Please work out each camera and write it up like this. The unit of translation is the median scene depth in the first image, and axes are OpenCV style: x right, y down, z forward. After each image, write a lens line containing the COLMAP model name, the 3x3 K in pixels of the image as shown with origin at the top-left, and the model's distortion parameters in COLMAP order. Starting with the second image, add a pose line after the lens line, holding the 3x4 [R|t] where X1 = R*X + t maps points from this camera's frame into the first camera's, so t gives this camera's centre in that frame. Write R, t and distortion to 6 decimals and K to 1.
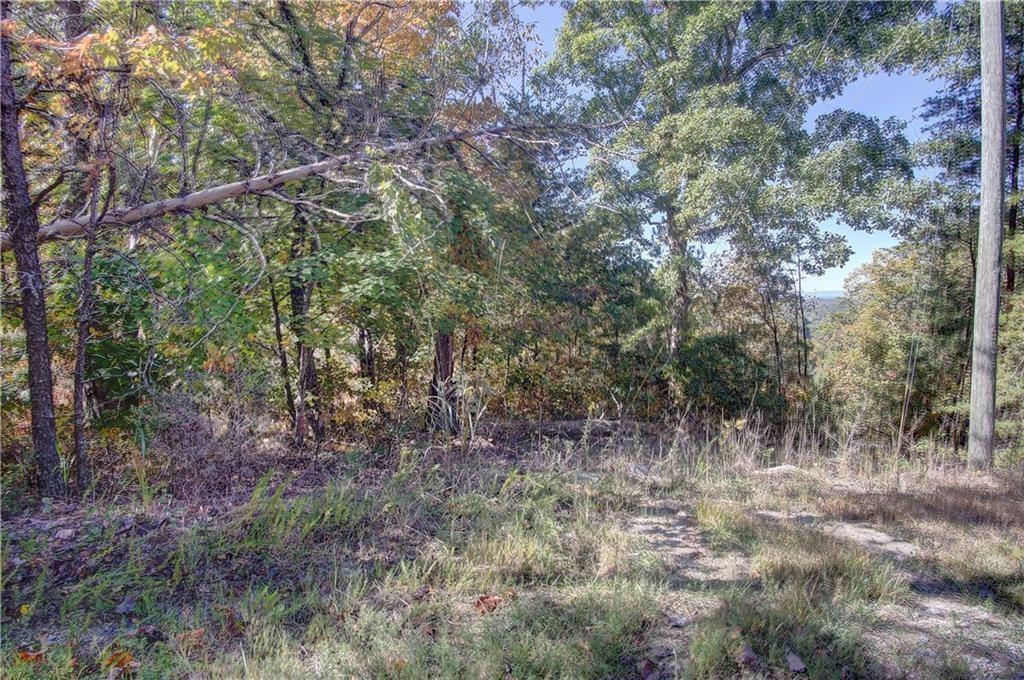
lens RADIAL K [[545.0, 0, 517.0], [0, 545.0, 344.0], [0, 0, 1]] dist [-0.038300, 0.010384]
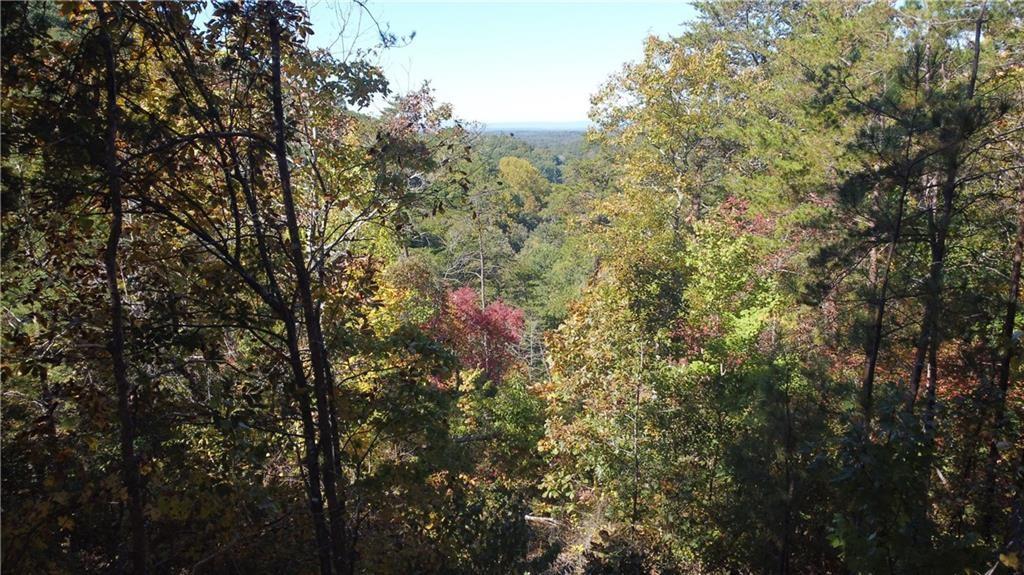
lens RADIAL K [[764.1, 0, 516.5], [0, 764.1, 285.8], [0, 0, 1]] dist [-0.004934, 0.001366]
pose [[0.906305, -0.065898, 0.417454, 0.692557], [0.015029, 0.992169, 0.123993, -0.109028], [-0.422356, -0.106101, 0.900199, 1.086333]]
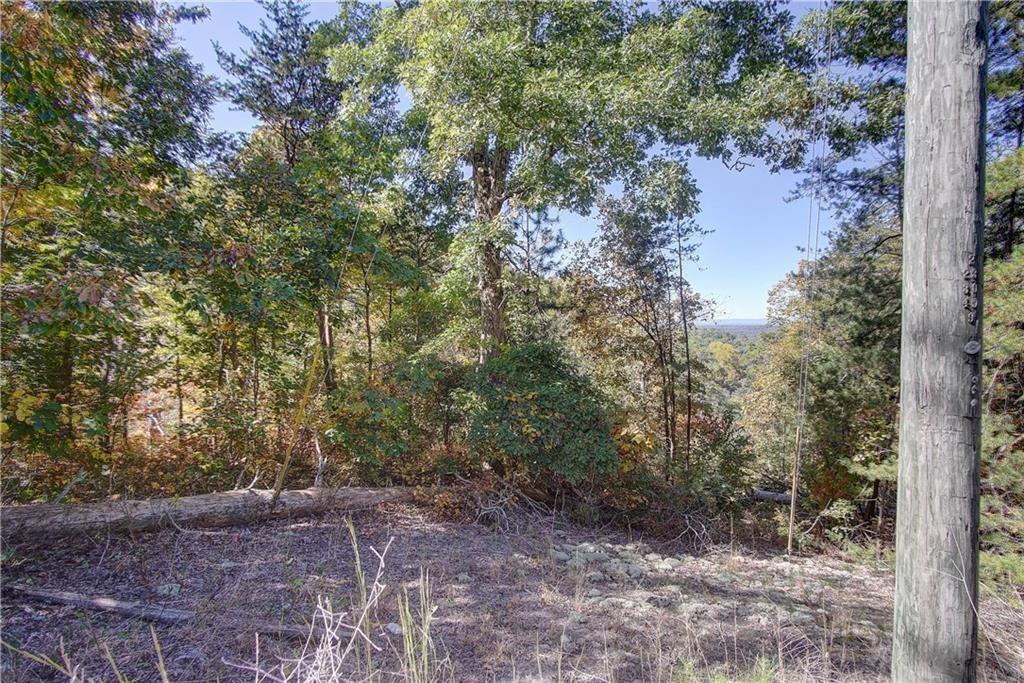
lens RADIAL K [[545.0, 0, 514.3], [0, 545.0, 346.5], [0, 0, 1]] dist [-0.038300, 0.010384]
pose [[0.997387, 0.009437, 0.071621, 0.351992], [-0.006626, 0.999202, -0.039384, 0.014617], [-0.071935, 0.038807, 0.996654, 0.407920]]
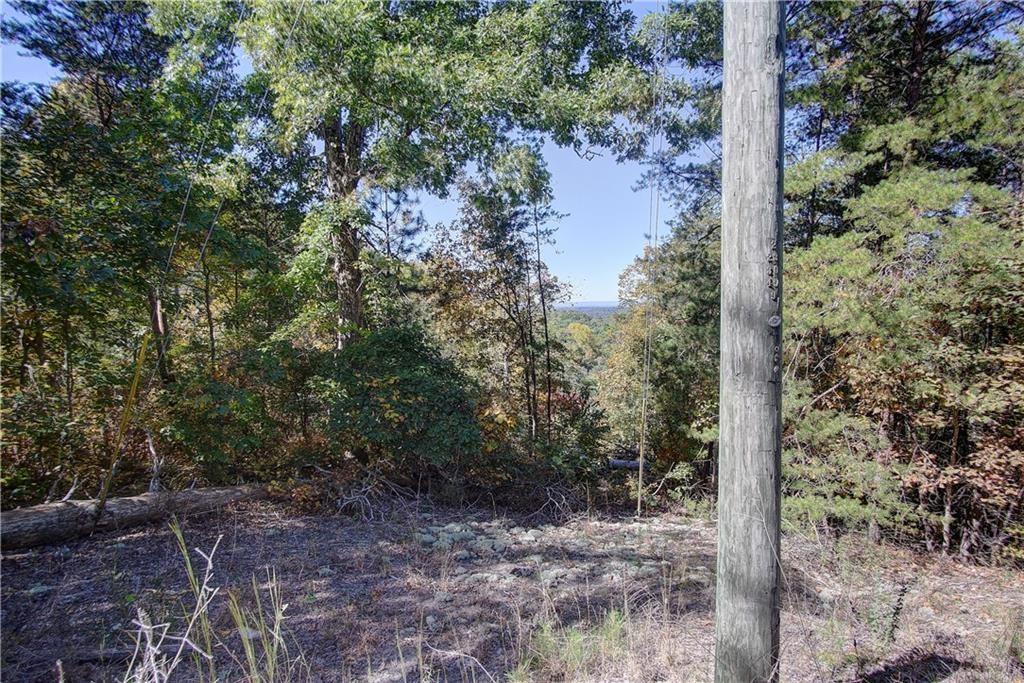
lens RADIAL K [[545.0, 0, 513.3], [0, 545.0, 346.2], [0, 0, 1]] dist [-0.038300, 0.010384]
pose [[0.950404, -0.019848, 0.310385, 0.356145], [0.023329, 0.999700, -0.007507, 0.015495], [-0.310143, 0.014376, 0.950581, 0.407573]]
